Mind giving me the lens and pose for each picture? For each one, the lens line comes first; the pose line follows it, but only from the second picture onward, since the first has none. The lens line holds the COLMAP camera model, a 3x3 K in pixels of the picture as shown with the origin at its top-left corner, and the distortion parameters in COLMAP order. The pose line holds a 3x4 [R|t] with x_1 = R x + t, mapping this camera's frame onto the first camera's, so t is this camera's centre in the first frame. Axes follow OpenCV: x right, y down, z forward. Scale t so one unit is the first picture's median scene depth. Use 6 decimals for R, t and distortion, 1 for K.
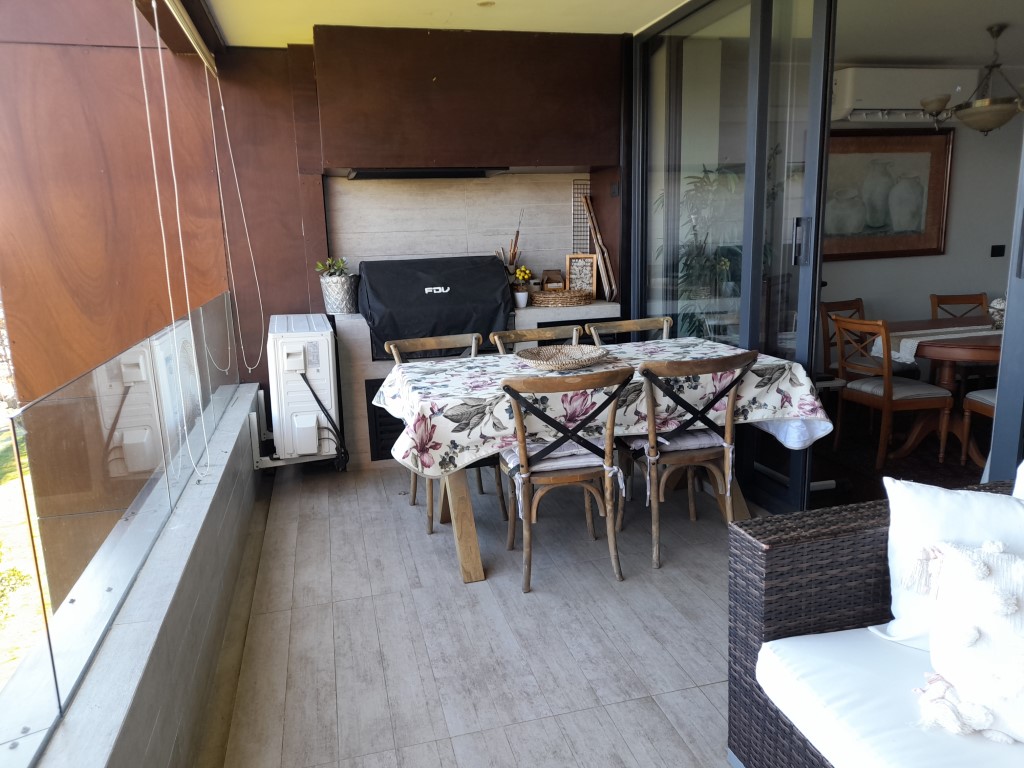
lens RADIAL K [[743.5, 0, 511.8], [0, 743.5, 385.0], [0, 0, 1]] dist [0.032667, -0.008635]
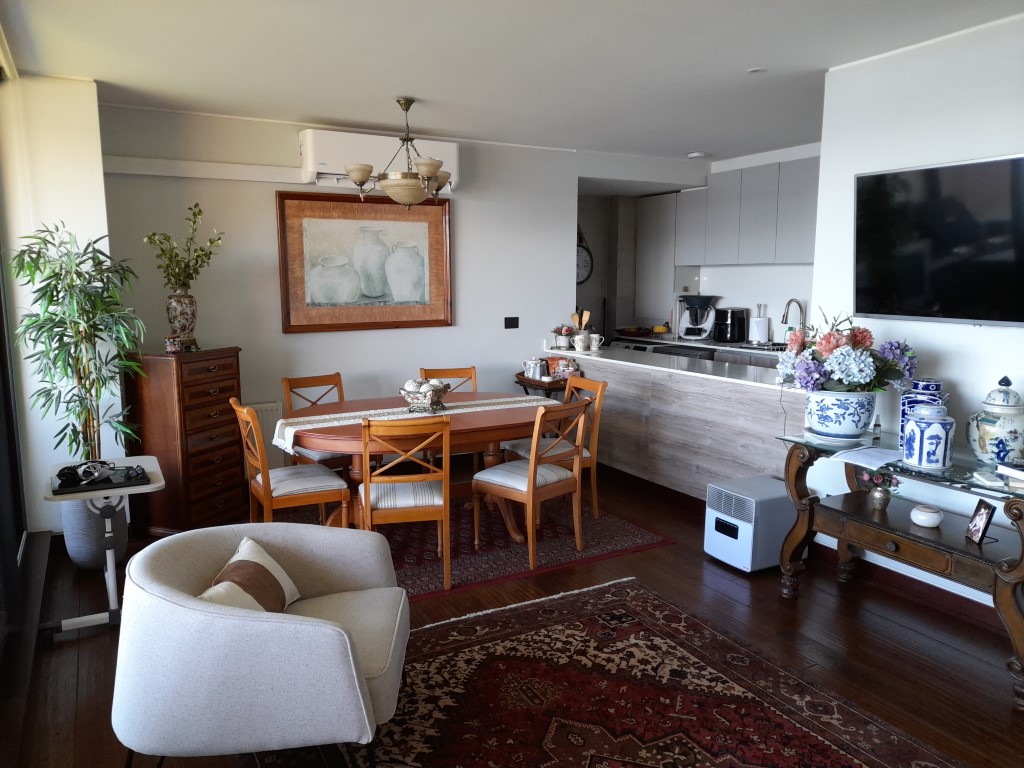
lens RADIAL K [[743.5, 0, 510.4], [0, 743.5, 383.3], [0, 0, 1]] dist [0.032667, -0.008635]
pose [[0.966865, -0.007241, 0.255184, 0.415499], [0.023825, 0.997794, -0.061959, -0.038849], [-0.254173, 0.065986, 0.964905, 0.053315]]
